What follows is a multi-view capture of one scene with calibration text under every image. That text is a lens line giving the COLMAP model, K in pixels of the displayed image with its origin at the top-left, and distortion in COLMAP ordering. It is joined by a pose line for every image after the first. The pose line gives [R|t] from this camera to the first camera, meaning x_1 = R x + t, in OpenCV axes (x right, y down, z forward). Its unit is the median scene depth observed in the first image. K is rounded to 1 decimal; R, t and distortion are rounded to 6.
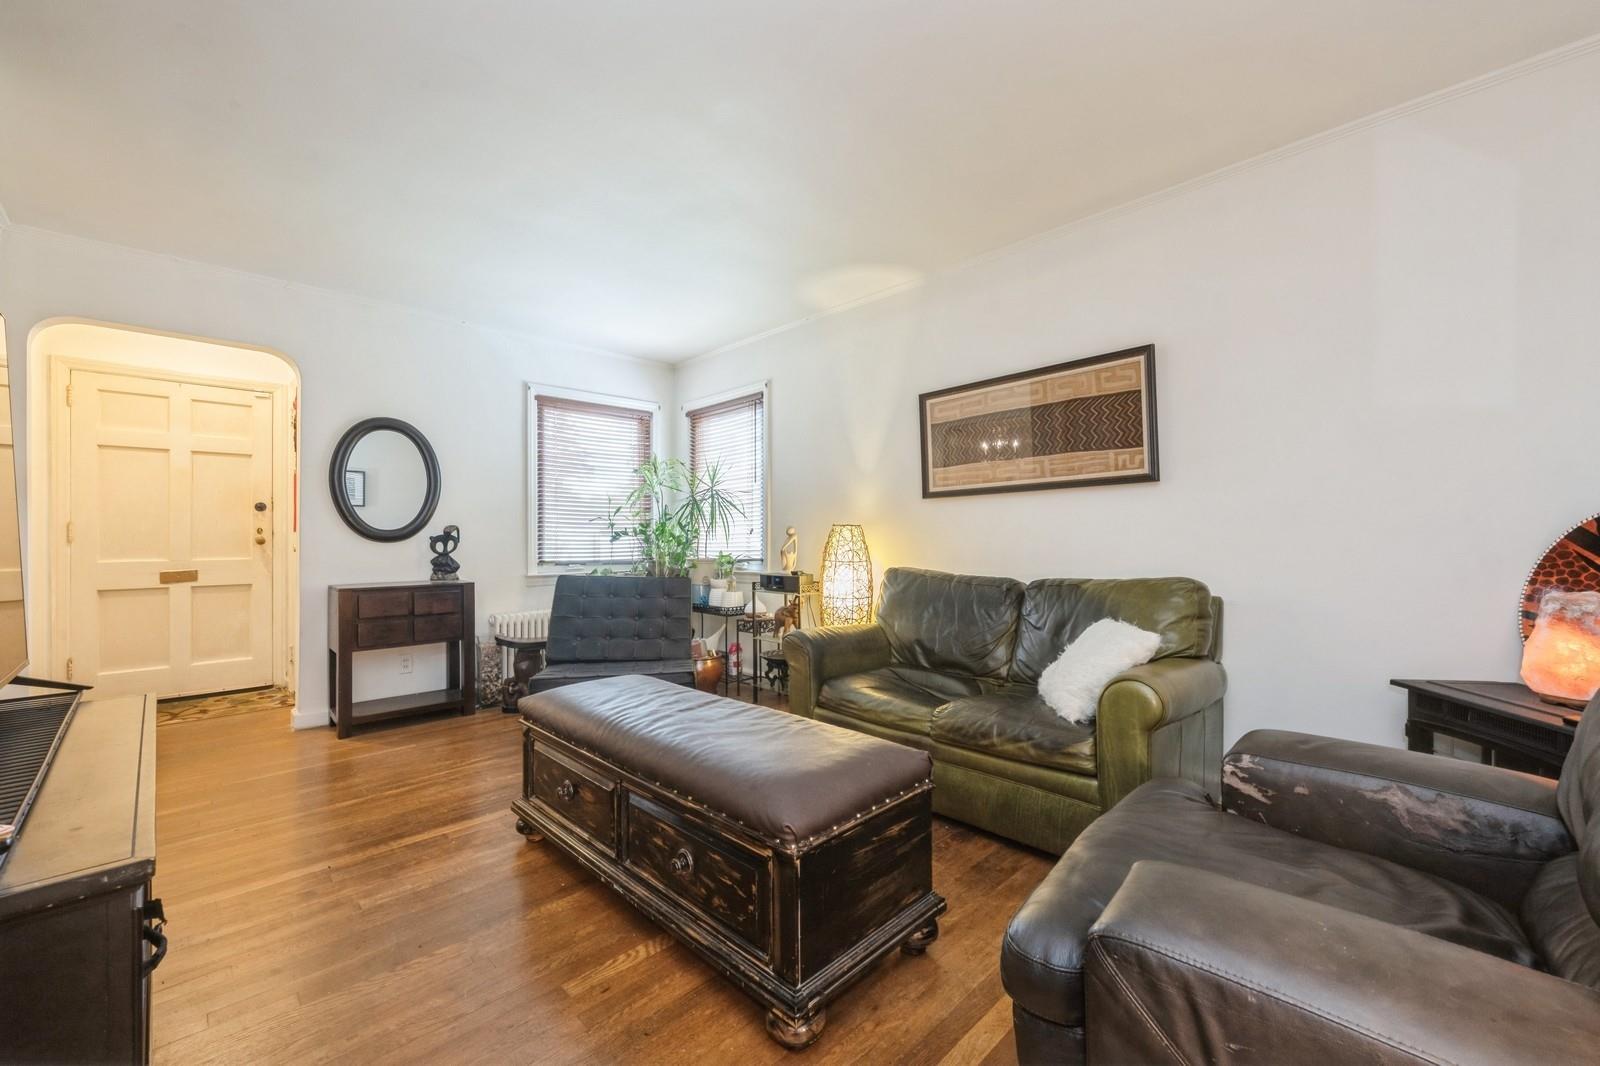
lens RADIAL K [[633.0, 0, 800.0], [0, 633.0, 533.0], [0, 0, 1]] dist [0.000012, 0.000004]
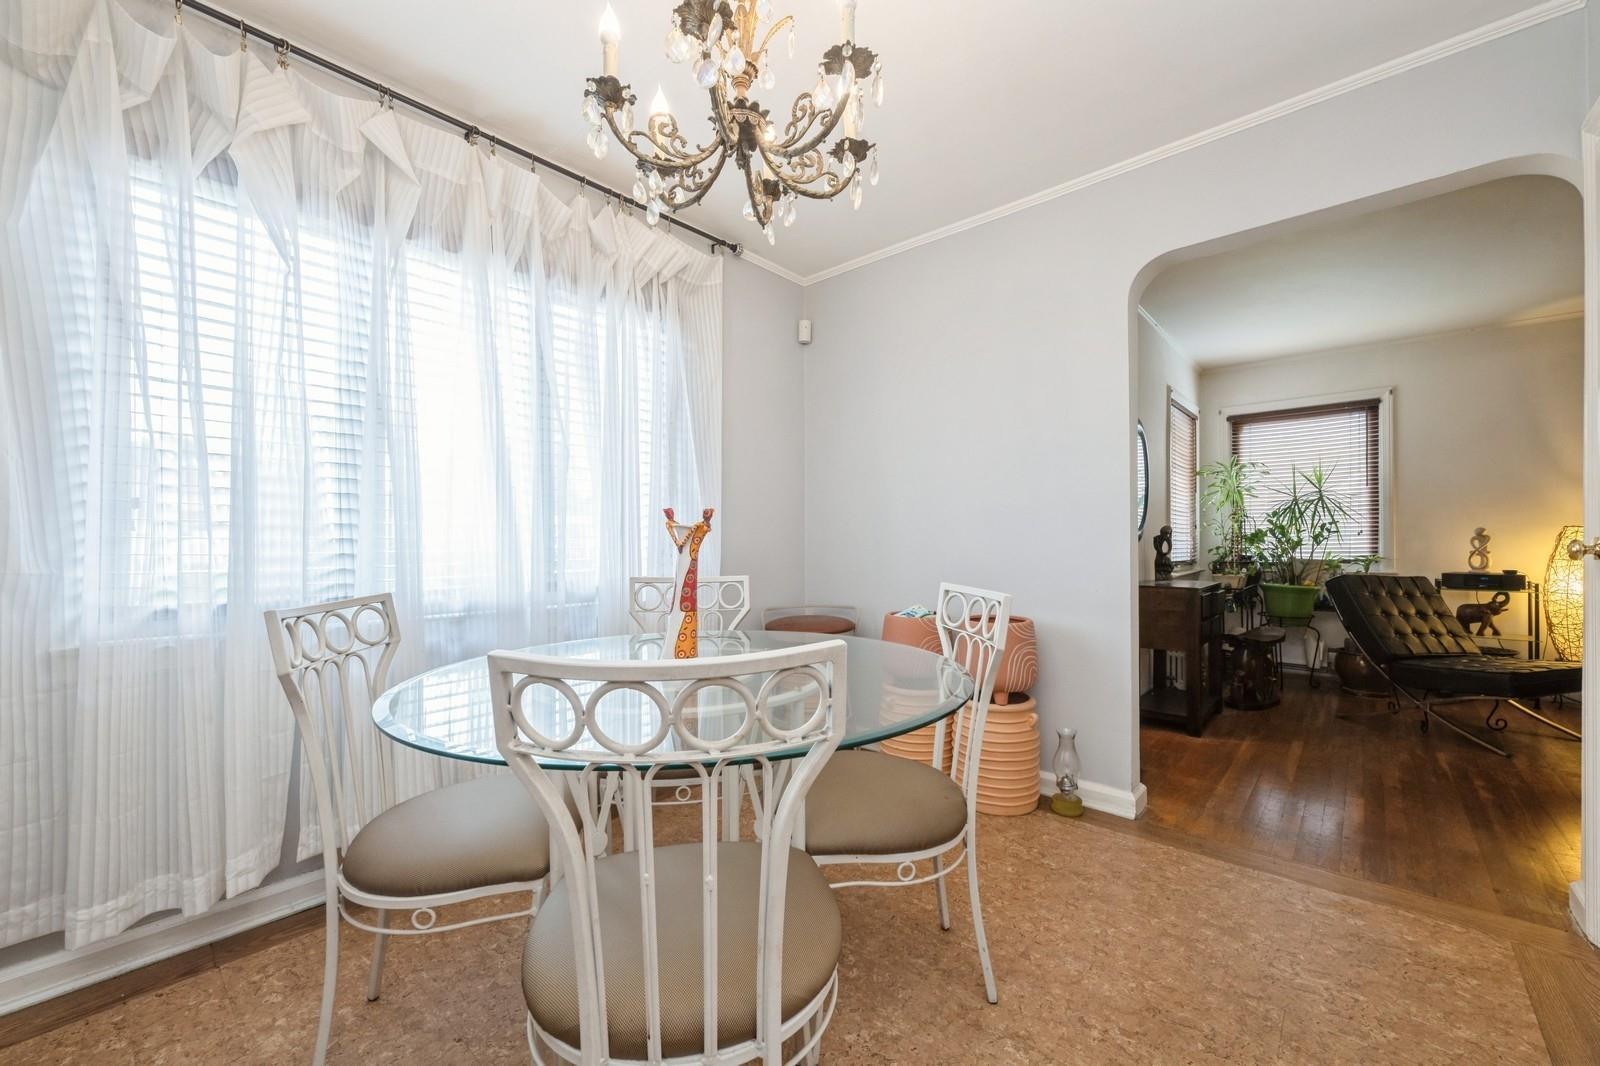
lens RADIAL K [[633.0, 0, 800.0], [0, 633.0, 533.0], [0, 0, 1]] dist [0.000012, 0.000004]
pose [[0.997830, 0.005967, 0.065573, -1.427444], [-0.005362, 0.999941, -0.009394, 0.016717], [-0.065625, 0.009022, 0.997804, 0.038708]]
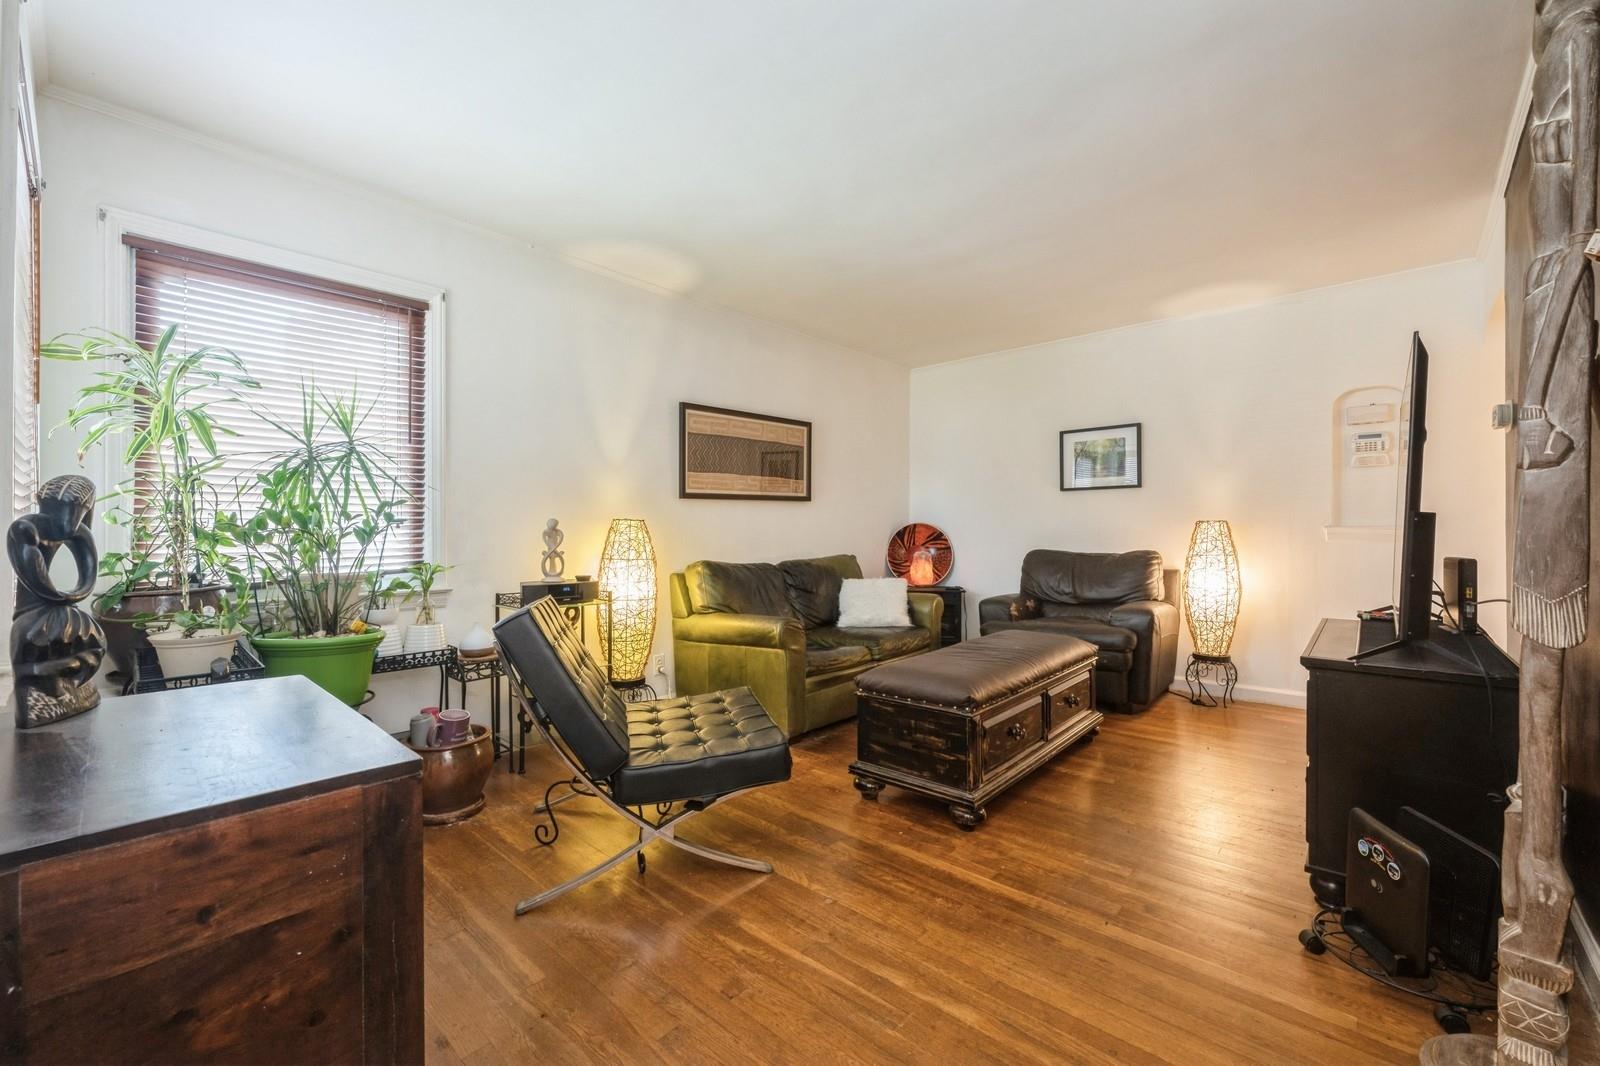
lens RADIAL K [[653.8, 0, 800.0], [0, 653.8, 533.0], [0, 0, 1]] dist [-0.000599, -0.000091]
pose [[-0.060232, 0.004564, 0.998174, -0.965996], [-0.002375, 0.999986, -0.004716, 0.010746], [-0.998182, -0.002654, -0.060221, 0.888554]]
